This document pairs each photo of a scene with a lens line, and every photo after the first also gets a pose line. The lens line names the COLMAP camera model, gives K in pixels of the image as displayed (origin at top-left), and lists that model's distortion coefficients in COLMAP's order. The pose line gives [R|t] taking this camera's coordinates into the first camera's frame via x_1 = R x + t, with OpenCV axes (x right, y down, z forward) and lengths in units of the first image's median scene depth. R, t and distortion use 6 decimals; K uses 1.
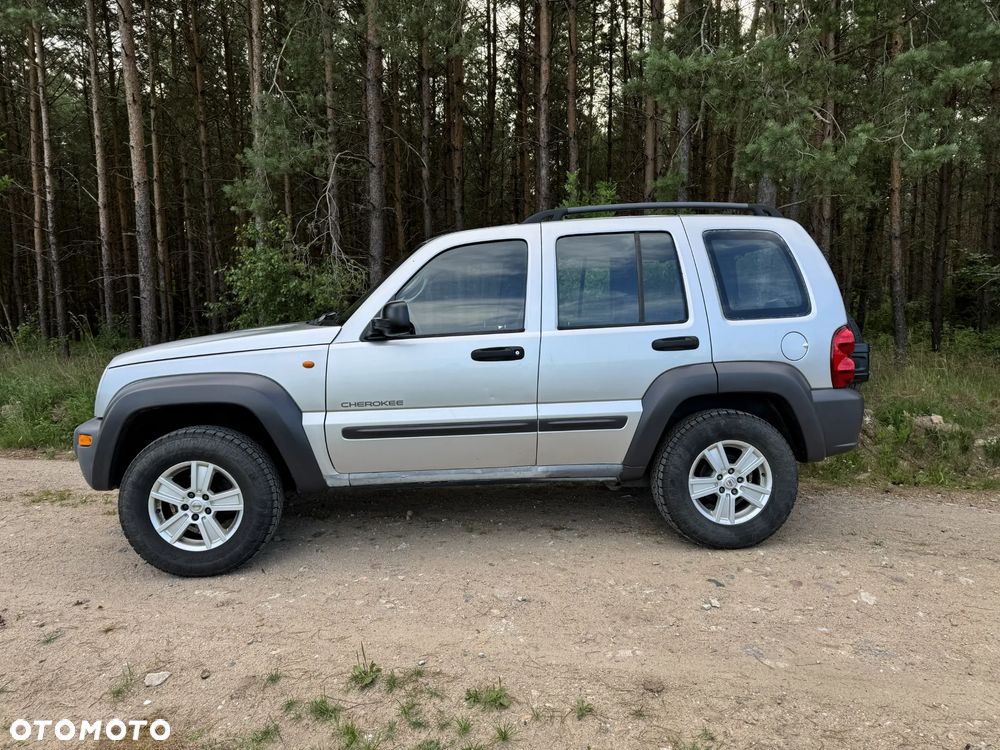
lens RADIAL K [[700.2, 0, 515.9], [0, 700.2, 372.2], [0, 0, 1]] dist [0.114857, -0.183524]
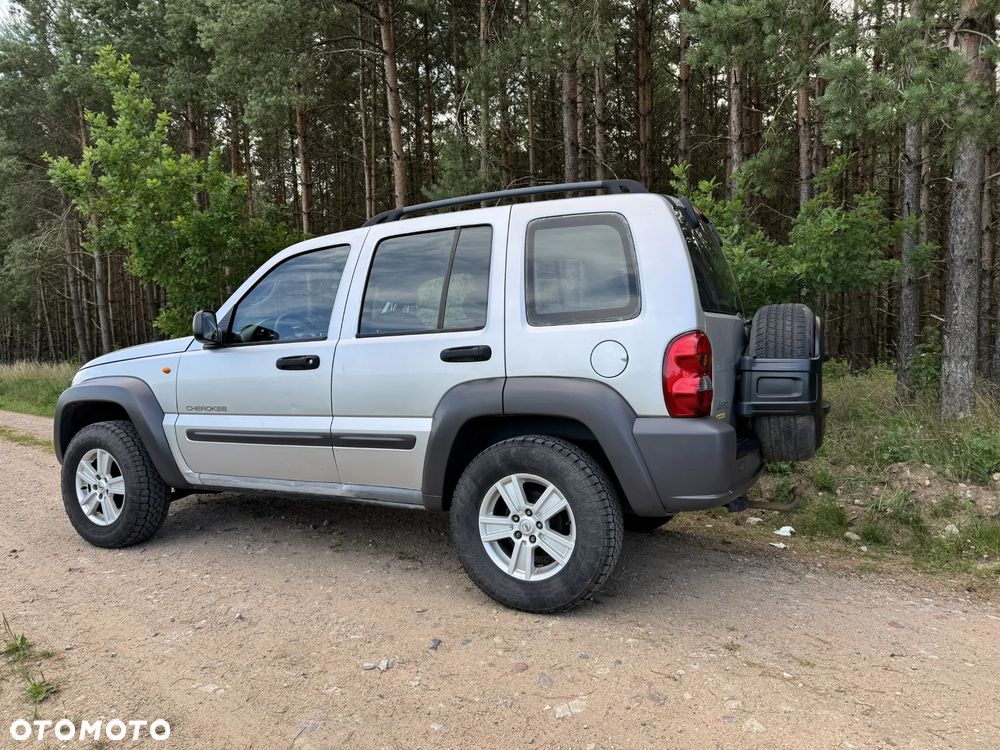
lens RADIAL K [[699.3, 0, 505.2], [0, 699.3, 370.9], [0, 0, 1]] dist [0.065459, -0.093293]
pose [[0.858562, 0.016679, -0.512438, 0.710068], [-0.034664, 0.999072, -0.025559, -0.000133], [0.511537, 0.039707, 0.858344, 0.306225]]
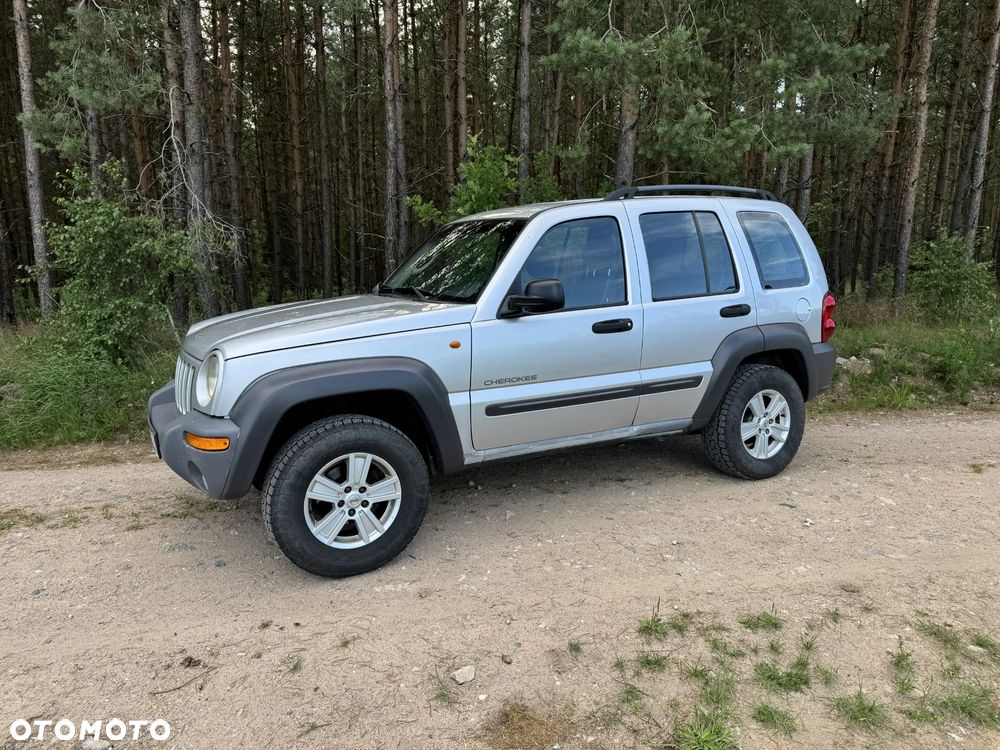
lens RADIAL K [[699.3, 0, 505.2], [0, 699.3, 370.9], [0, 0, 1]] dist [0.065459, -0.093293]
pose [[0.918449, -0.062270, 0.390607, -0.591209], [0.035205, 0.996480, 0.076078, -0.044280], [-0.393970, -0.056122, 0.917408, 0.076186]]
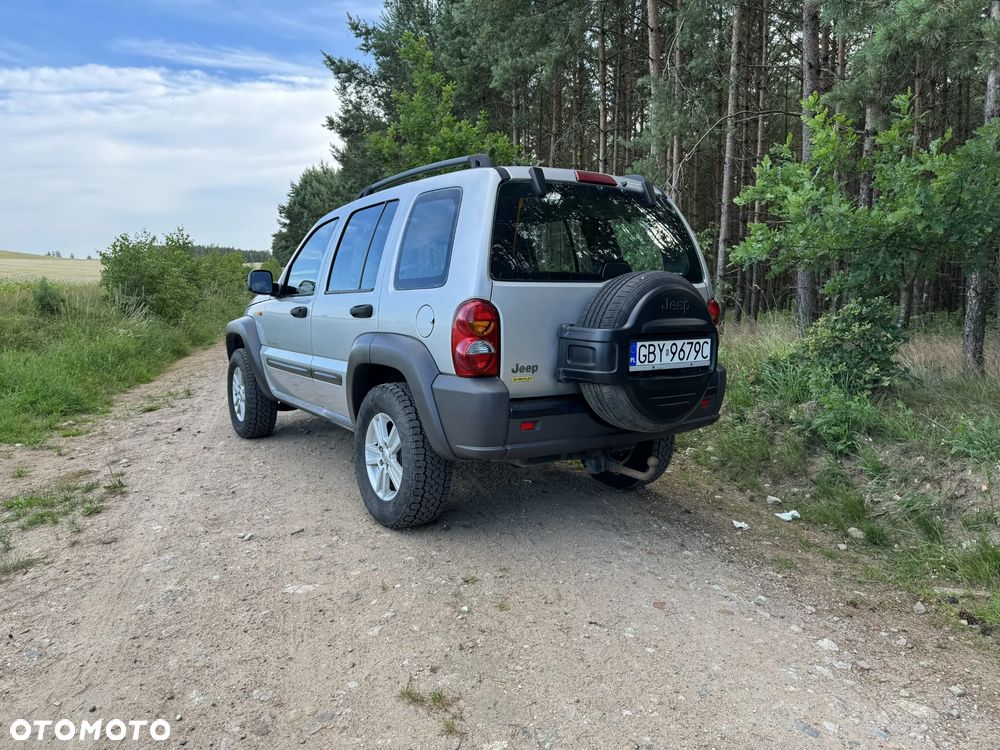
lens RADIAL K [[703.9, 0, 506.5], [0, 703.9, 374.7], [0, 0, 1]] dist [0.026912, -0.030385]
pose [[0.487215, 0.121266, -0.864821, 1.248041], [-0.079443, 0.992360, 0.094394, -0.063056], [0.869661, 0.022714, 0.493127, 0.688342]]
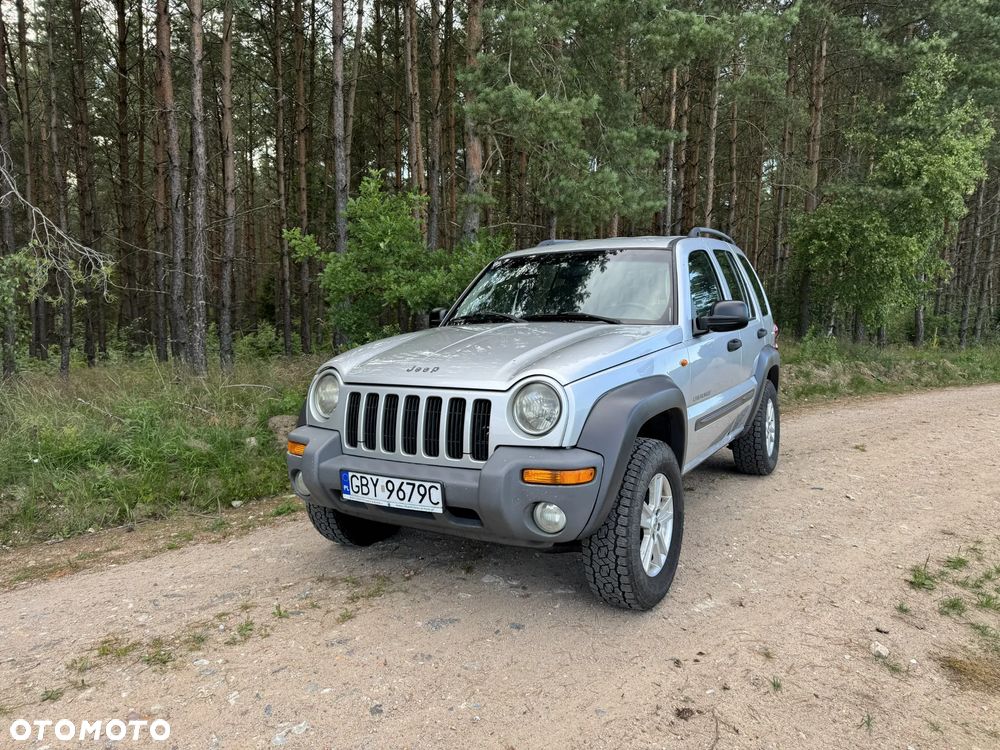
lens RADIAL K [[699.3, 0, 505.2], [0, 699.3, 370.9], [0, 0, 1]] dist [0.065459, -0.093293]
pose [[0.590651, -0.068744, 0.803994, -1.217089], [0.076857, 0.996628, 0.028752, -0.045246], [-0.803259, 0.044810, 0.593942, 0.586683]]
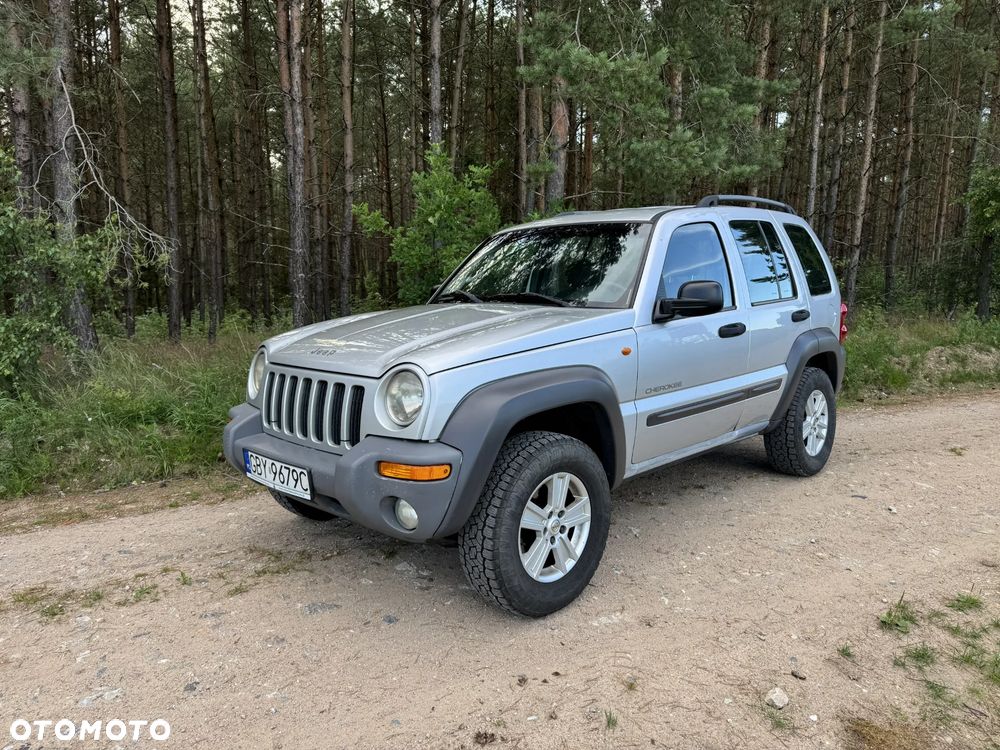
lens RADIAL K [[699.3, 0, 505.2], [0, 699.3, 370.9], [0, 0, 1]] dist [0.065459, -0.093293]
pose [[0.769074, -0.079902, 0.634146, -0.962582], [0.056639, 0.996772, 0.056903, -0.043976], [-0.636645, -0.007845, 0.771117, 0.383682]]
